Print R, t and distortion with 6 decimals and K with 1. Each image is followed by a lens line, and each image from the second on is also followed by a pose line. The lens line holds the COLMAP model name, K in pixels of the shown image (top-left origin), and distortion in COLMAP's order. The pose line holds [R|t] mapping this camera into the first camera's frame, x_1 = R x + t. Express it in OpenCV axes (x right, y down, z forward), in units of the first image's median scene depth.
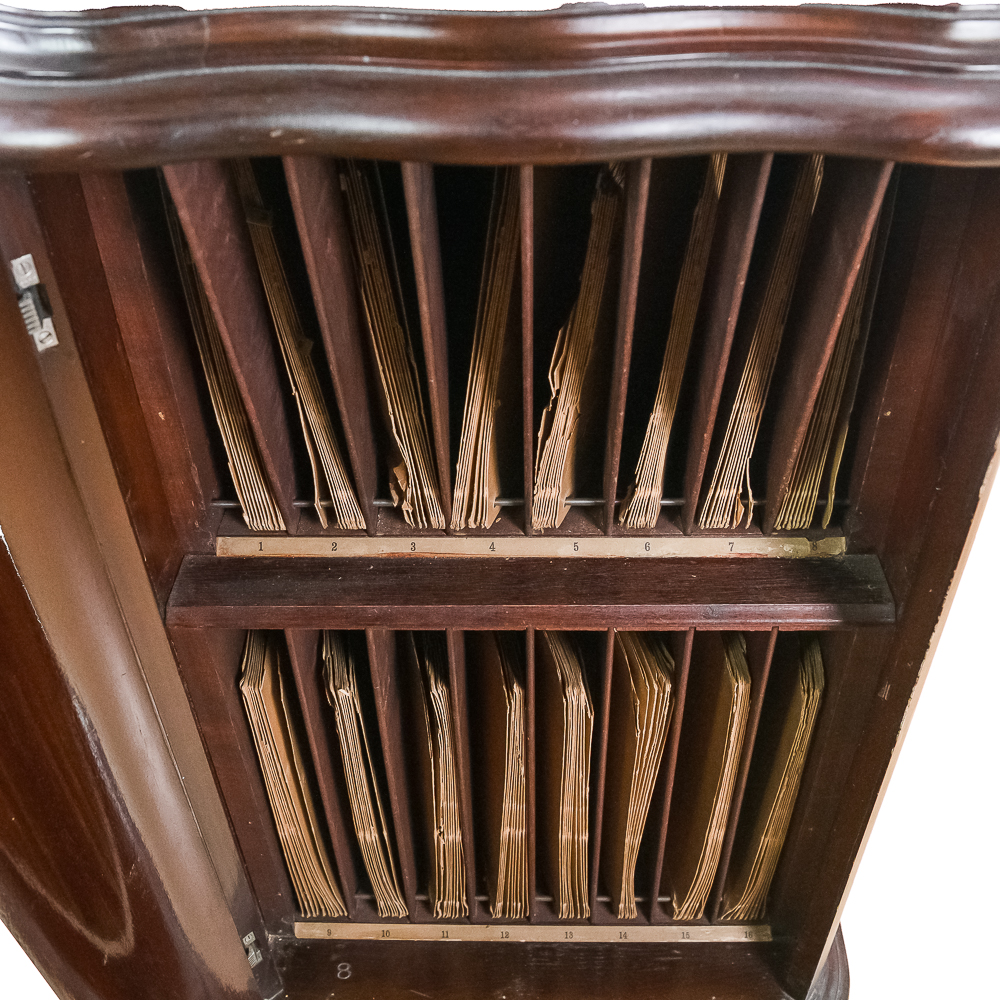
lens RADIAL K [[990.4, 0, 515.2], [0, 990.4, 500.1], [0, 0, 1]] dist [-0.044941, -0.000677]
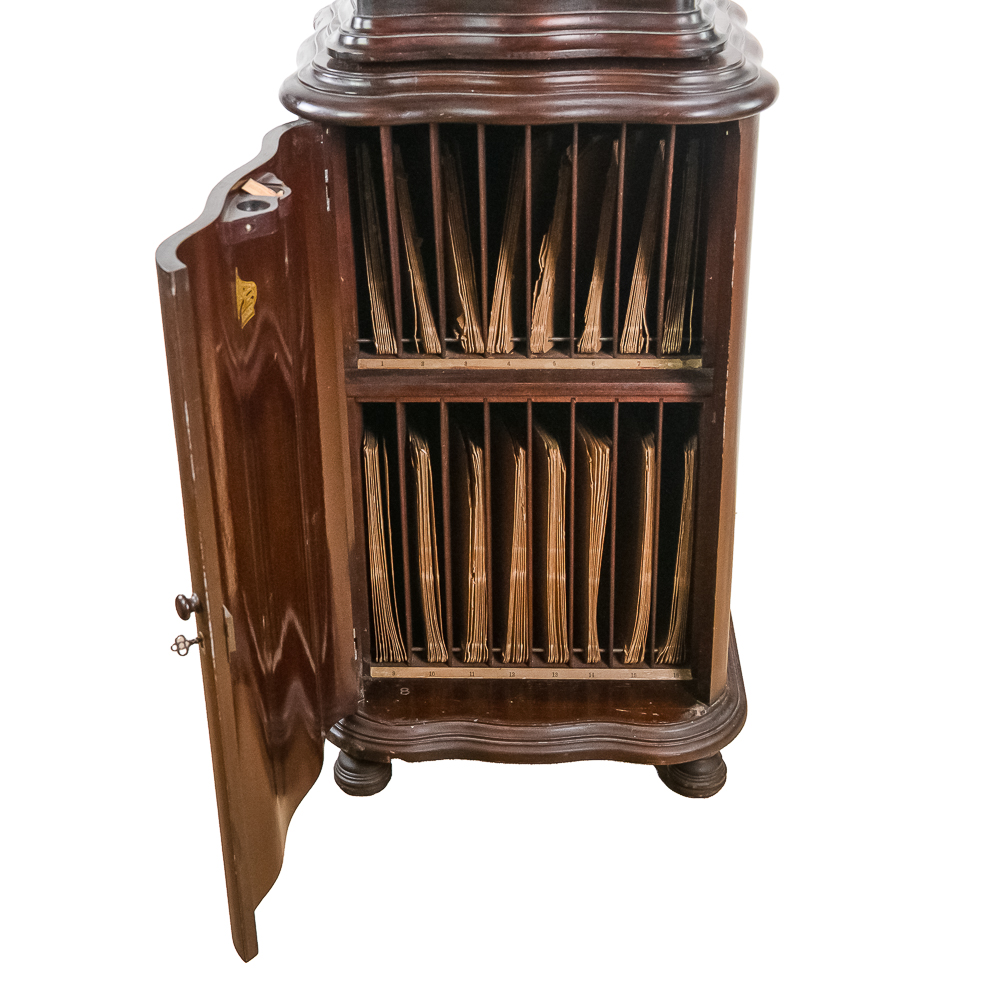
lens RADIAL K [[1219.1, 0, 500.0], [0, 1219.1, 500.0], [0, 0, 1]] dist [-0.004638, -0.003372]
pose [[0.999891, 0.006201, -0.013370, -0.007694], [-0.008538, 0.983160, -0.182549, 0.713125], [0.012012, 0.182643, 0.983106, -1.185749]]
